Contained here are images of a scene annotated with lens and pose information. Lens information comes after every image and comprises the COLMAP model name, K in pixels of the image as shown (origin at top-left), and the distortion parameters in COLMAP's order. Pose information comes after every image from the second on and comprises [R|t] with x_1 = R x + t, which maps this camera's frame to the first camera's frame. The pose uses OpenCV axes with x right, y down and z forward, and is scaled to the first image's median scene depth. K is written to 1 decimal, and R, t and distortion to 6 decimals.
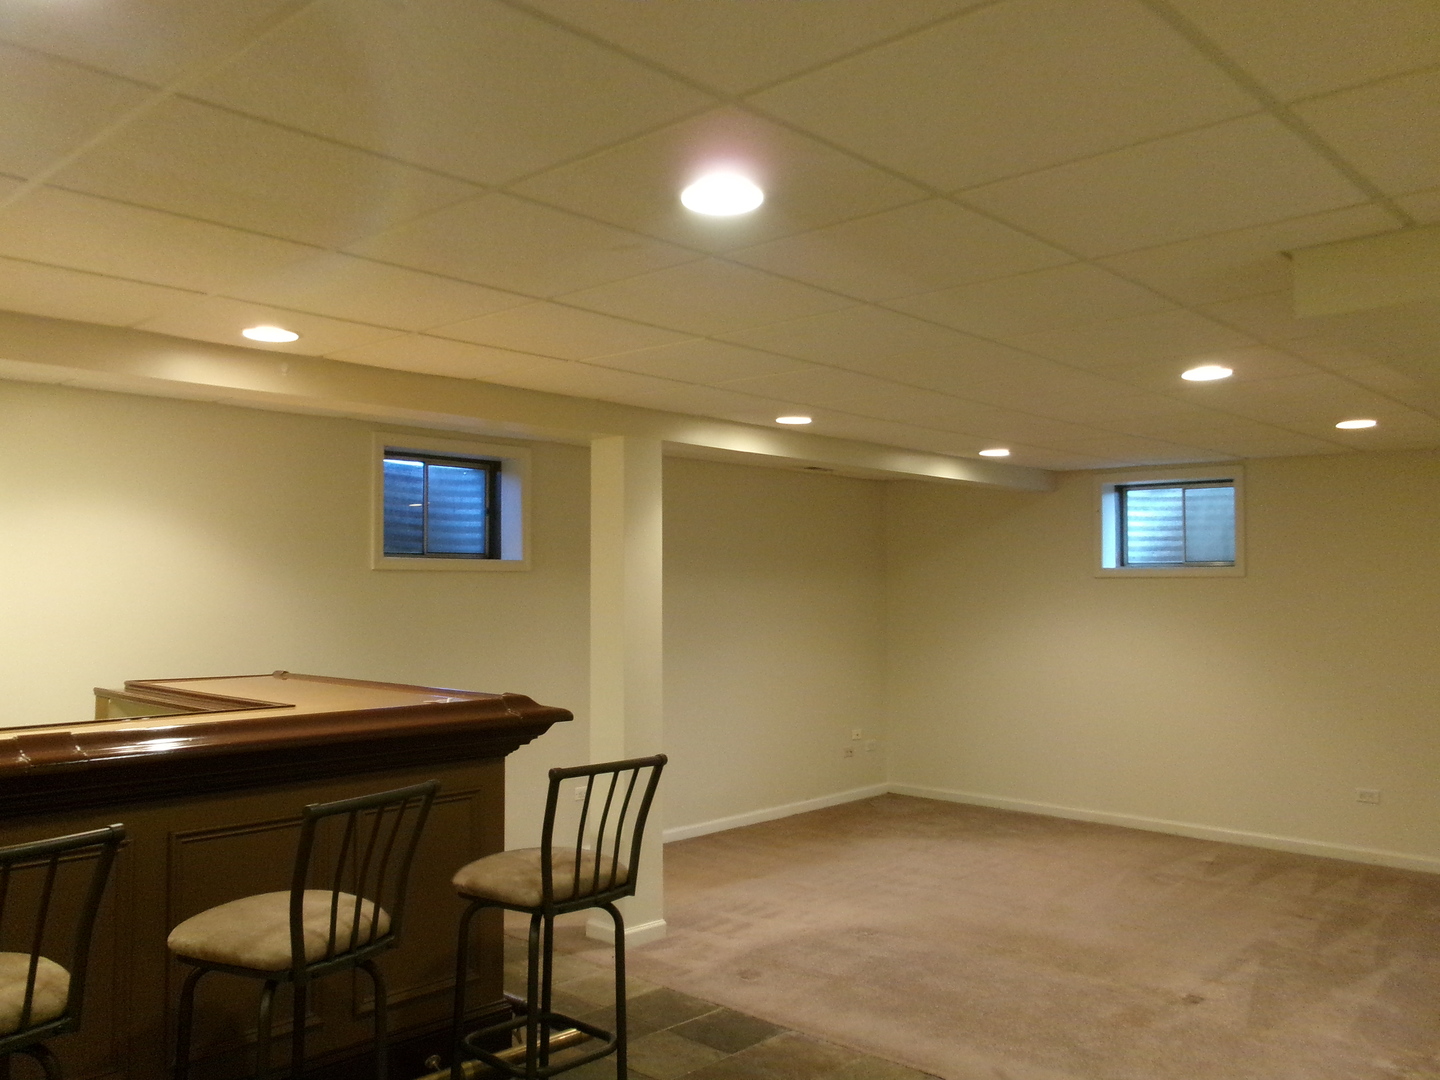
lens RADIAL K [[1185.6, 0, 720.0], [0, 1185.6, 540.0], [0, 0, 1]] dist [0.001604, 0.002392]
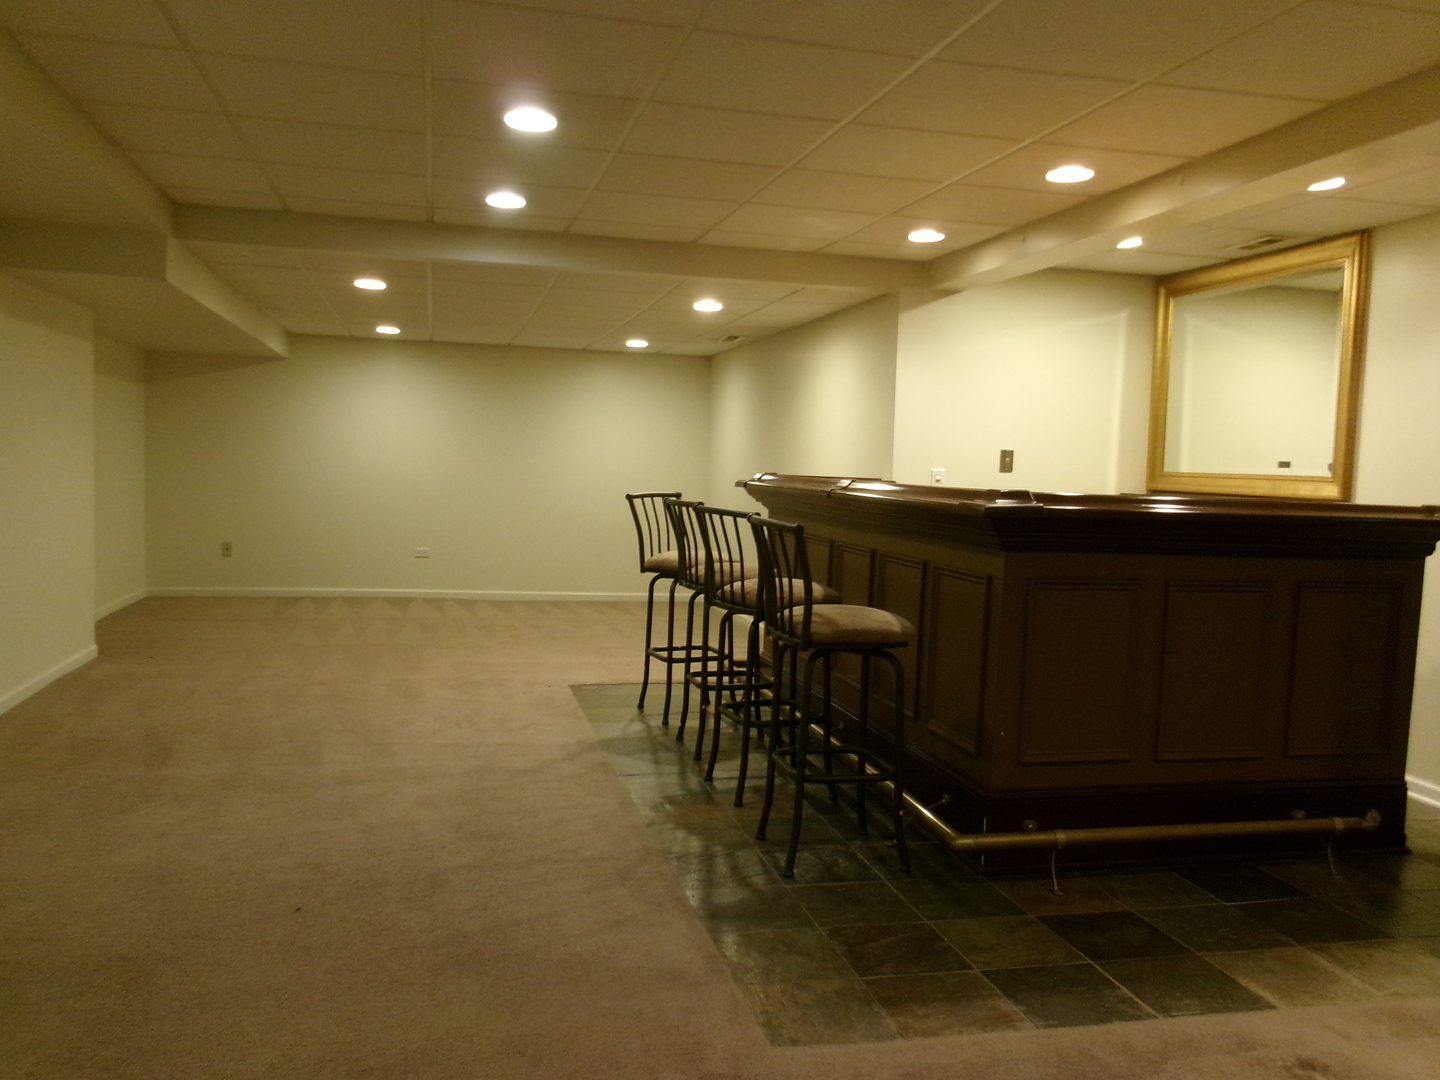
lens RADIAL K [[1185.6, 0, 720.0], [0, 1185.6, 540.0], [0, 0, 1]] dist [0.001604, 0.002392]
pose [[-0.545778, 0.034369, -0.837225, 0.718194], [0.001087, 0.999187, 0.040308, 0.118638], [0.837929, 0.021089, -0.545371, 1.239919]]
